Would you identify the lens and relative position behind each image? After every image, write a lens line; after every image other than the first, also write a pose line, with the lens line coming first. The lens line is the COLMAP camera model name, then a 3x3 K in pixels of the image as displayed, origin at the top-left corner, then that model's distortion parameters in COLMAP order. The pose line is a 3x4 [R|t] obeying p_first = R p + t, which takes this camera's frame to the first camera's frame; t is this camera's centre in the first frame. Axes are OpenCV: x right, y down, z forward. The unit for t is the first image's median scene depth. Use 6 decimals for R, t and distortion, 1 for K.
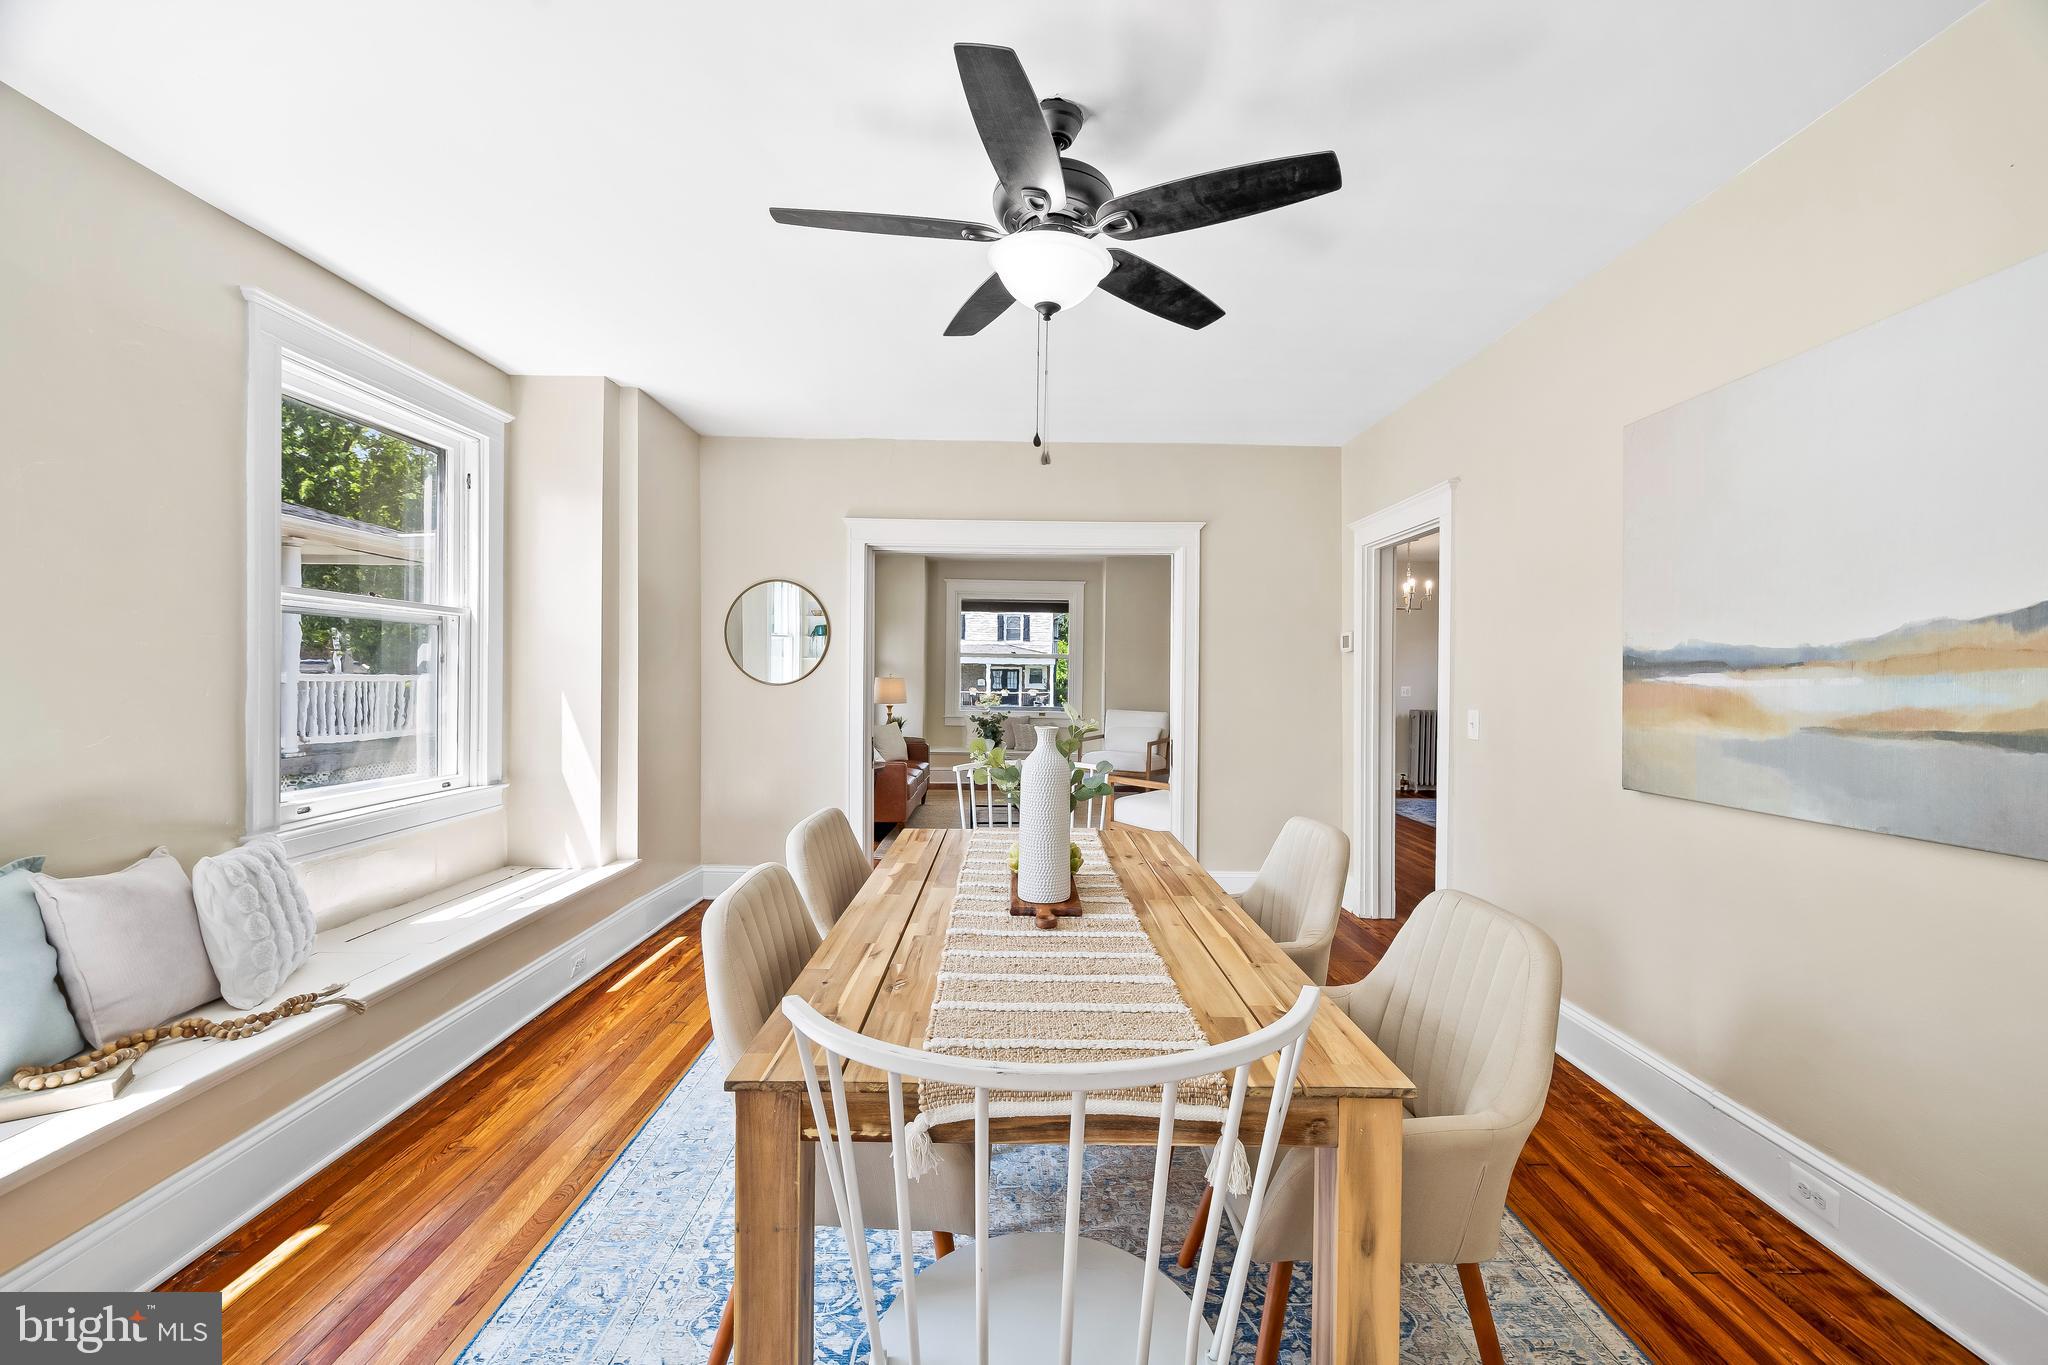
lens RADIAL K [[886.0, 0, 1017.0], [0, 886.0, 690.3], [0, 0, 1]] dist [-0.000266, -0.000140]
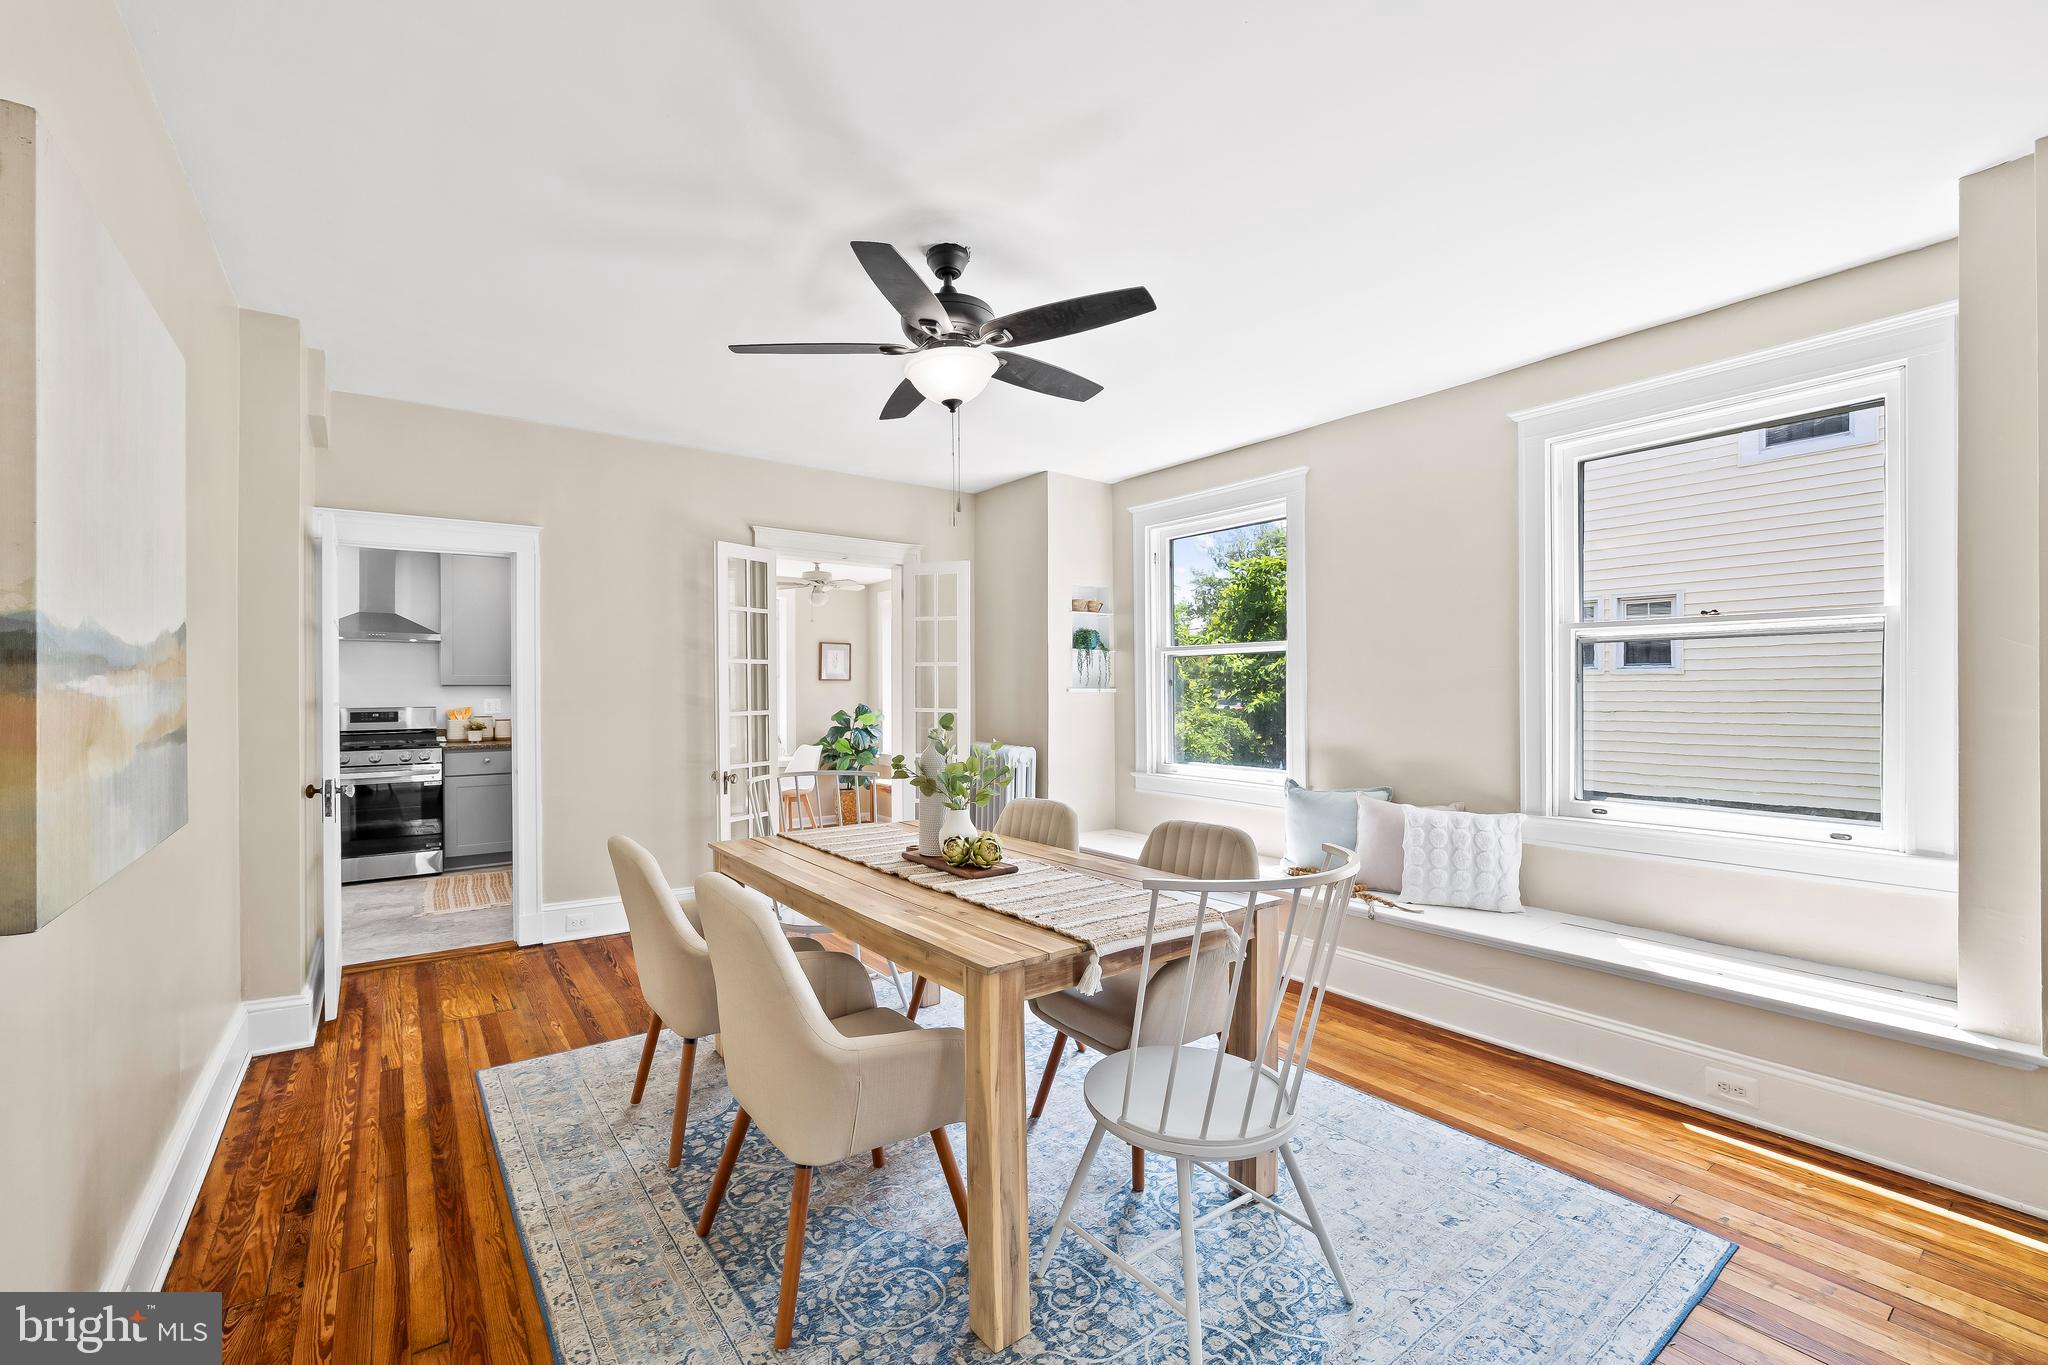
lens RADIAL K [[886.0, 0, 1017.0], [0, 886.0, 690.3], [0, 0, 1]] dist [-0.000266, -0.000140]
pose [[-0.820933, -0.007790, -0.570971, 0.673349], [-0.016456, 0.999814, 0.010020, -0.030961], [0.570787, 0.017621, -0.820909, 2.059646]]
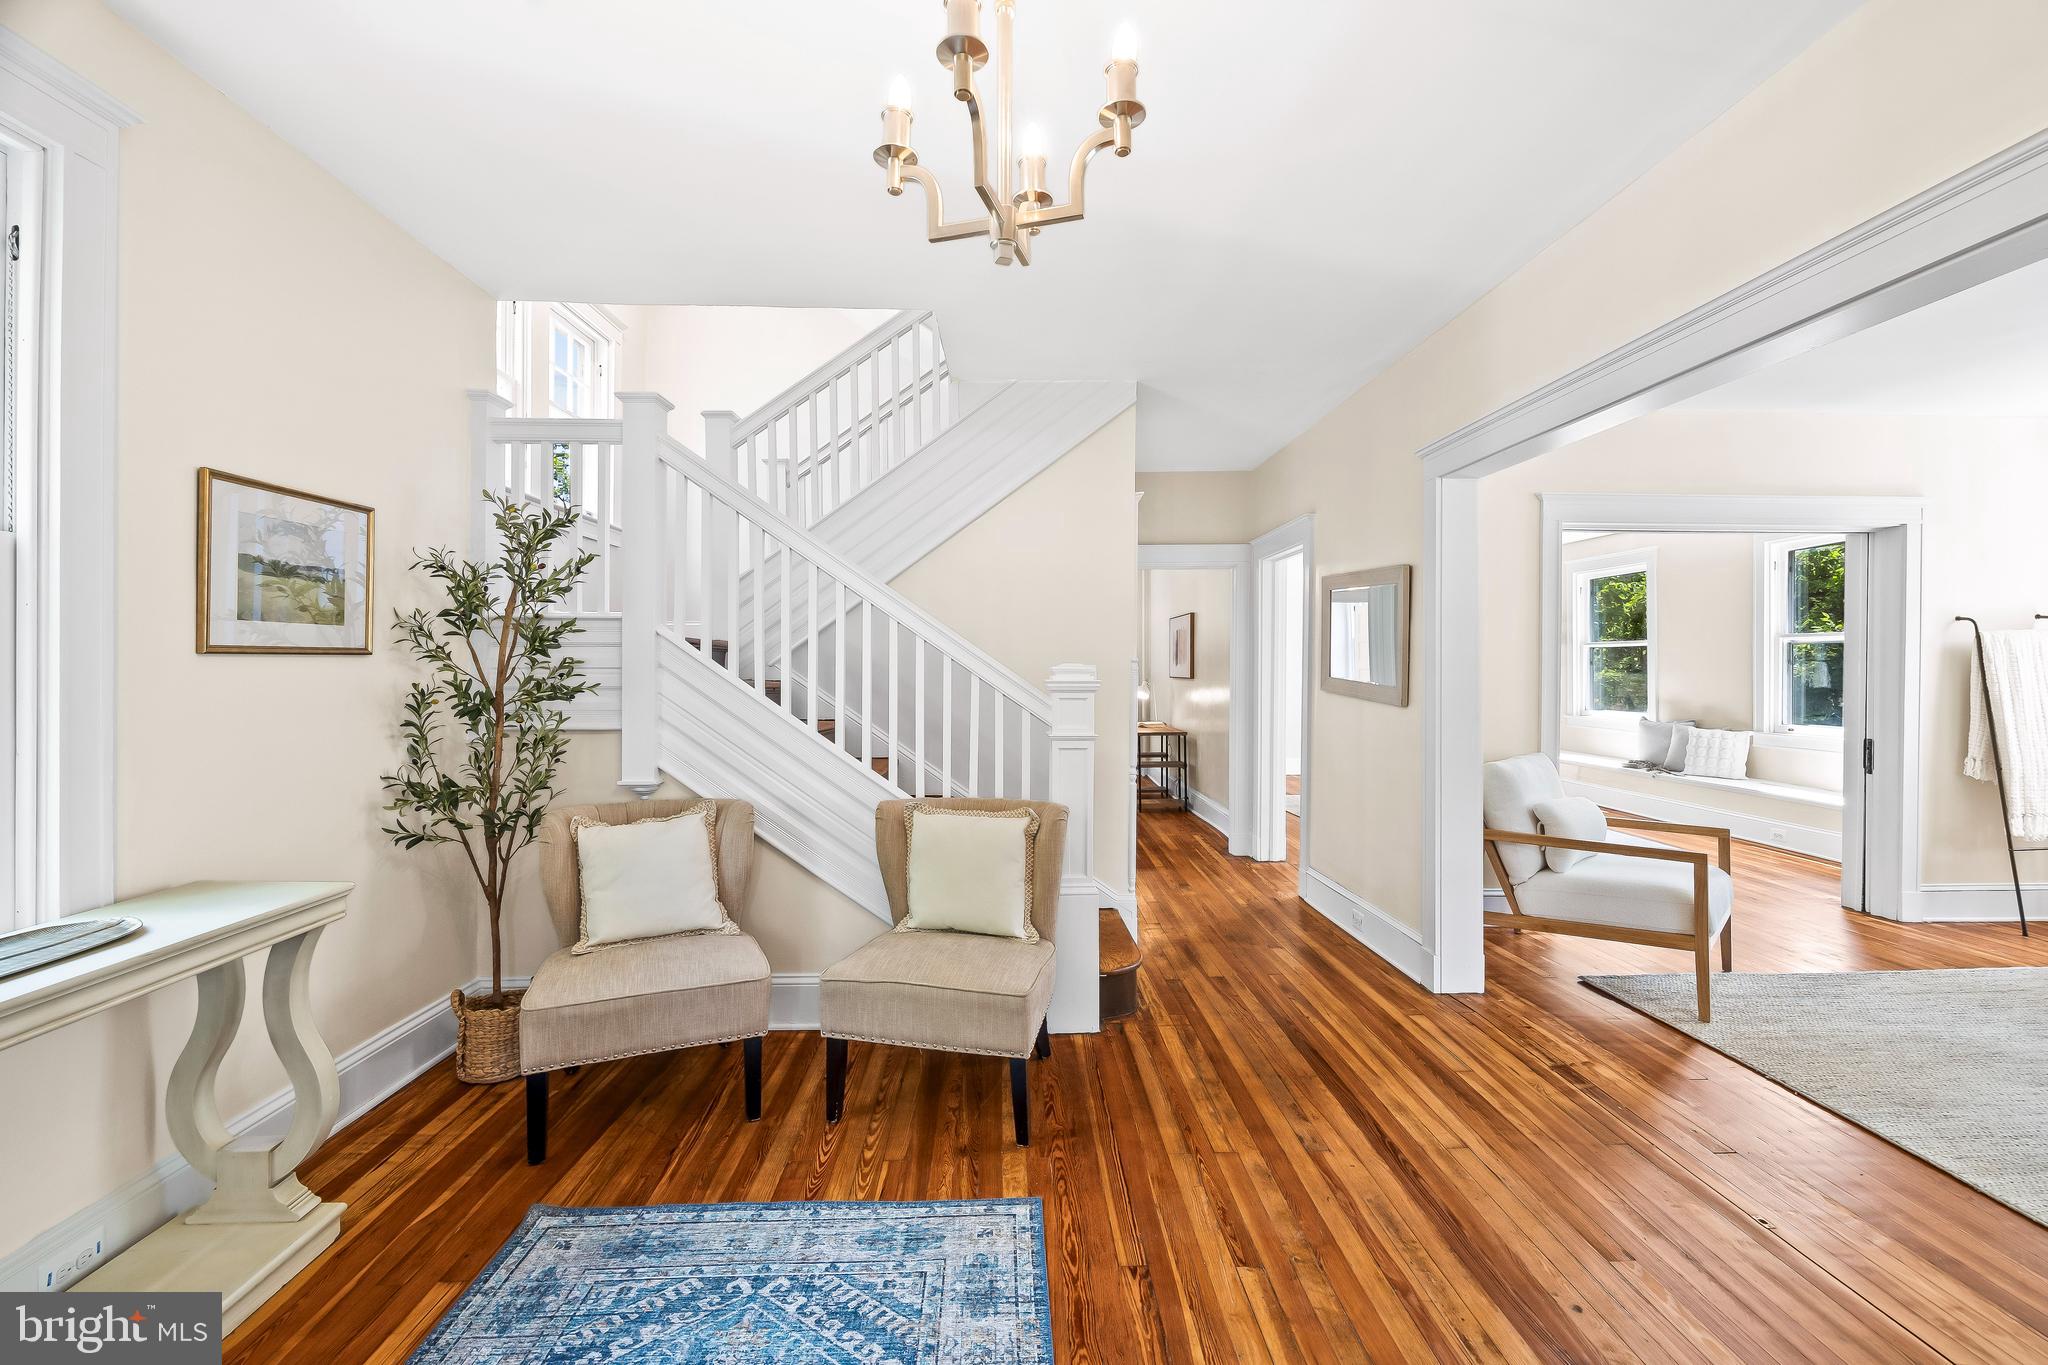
lens RADIAL K [[886.0, 0, 1017.0], [0, 886.0, 690.3], [0, 0, 1]] dist [-0.000266, -0.000140]
pose [[-0.999453, -0.027610, -0.018188, 1.715060], [-0.028433, 0.998505, 0.046690, -0.023474], [0.016871, 0.047182, -0.998744, 4.470346]]
